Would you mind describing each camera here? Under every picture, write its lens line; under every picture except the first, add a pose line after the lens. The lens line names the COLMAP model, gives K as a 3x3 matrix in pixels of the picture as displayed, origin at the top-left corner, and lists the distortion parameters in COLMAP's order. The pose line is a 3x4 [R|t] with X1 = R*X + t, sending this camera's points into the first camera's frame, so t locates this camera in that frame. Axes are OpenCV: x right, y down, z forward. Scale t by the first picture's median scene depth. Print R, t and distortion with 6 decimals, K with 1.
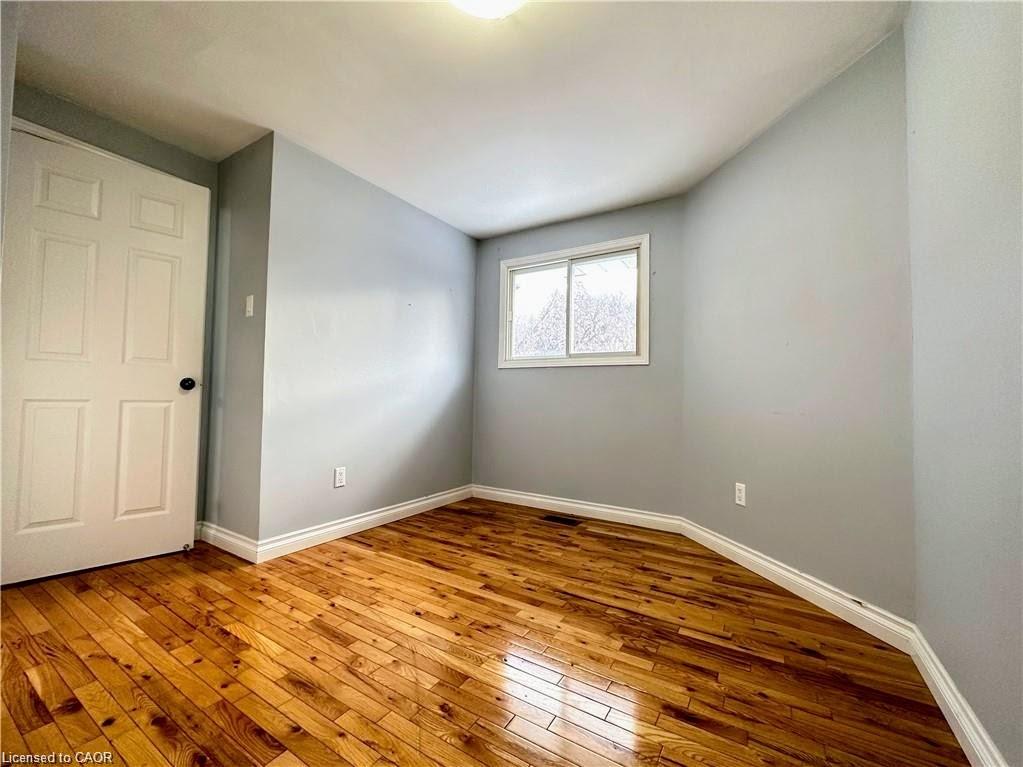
lens RADIAL K [[411.6, 0, 513.0], [0, 411.6, 383.3], [0, 0, 1]] dist [-0.003256, -0.000476]
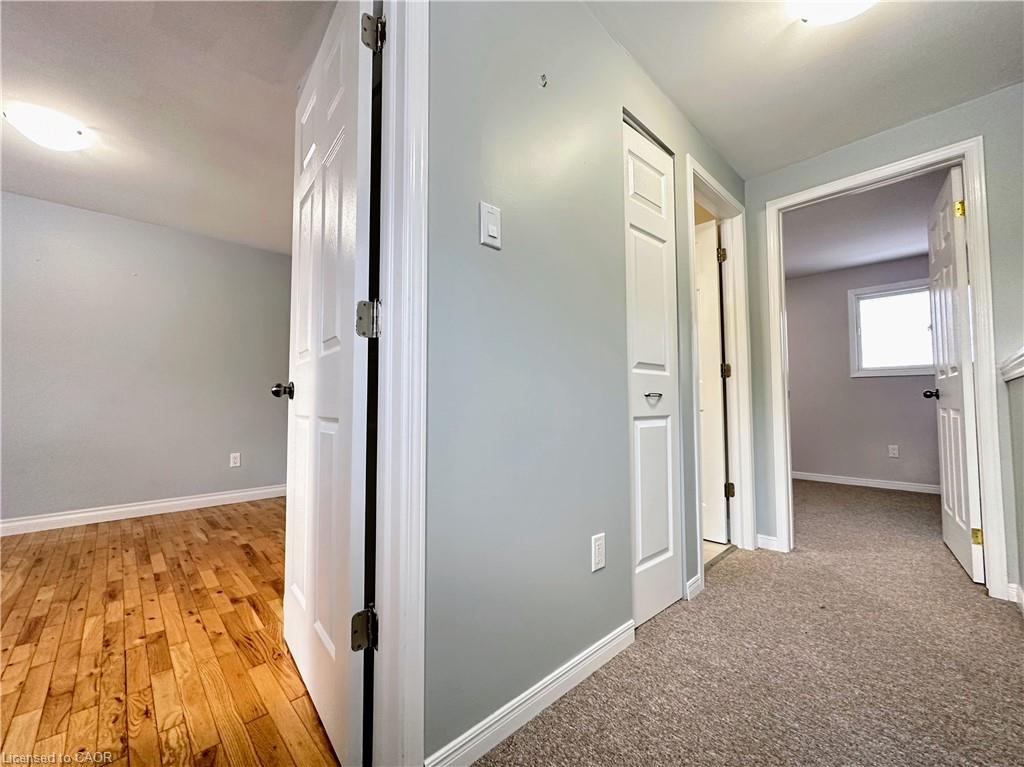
lens RADIAL K [[412.0, 0, 511.6], [0, 412.0, 384.2], [0, 0, 1]] dist [-0.003256, -0.000476]
pose [[-0.967289, 0.003942, 0.253645, -2.188189], [-0.016701, 0.996720, -0.079184, 0.057216], [-0.253125, -0.080830, -0.964051, 2.024967]]
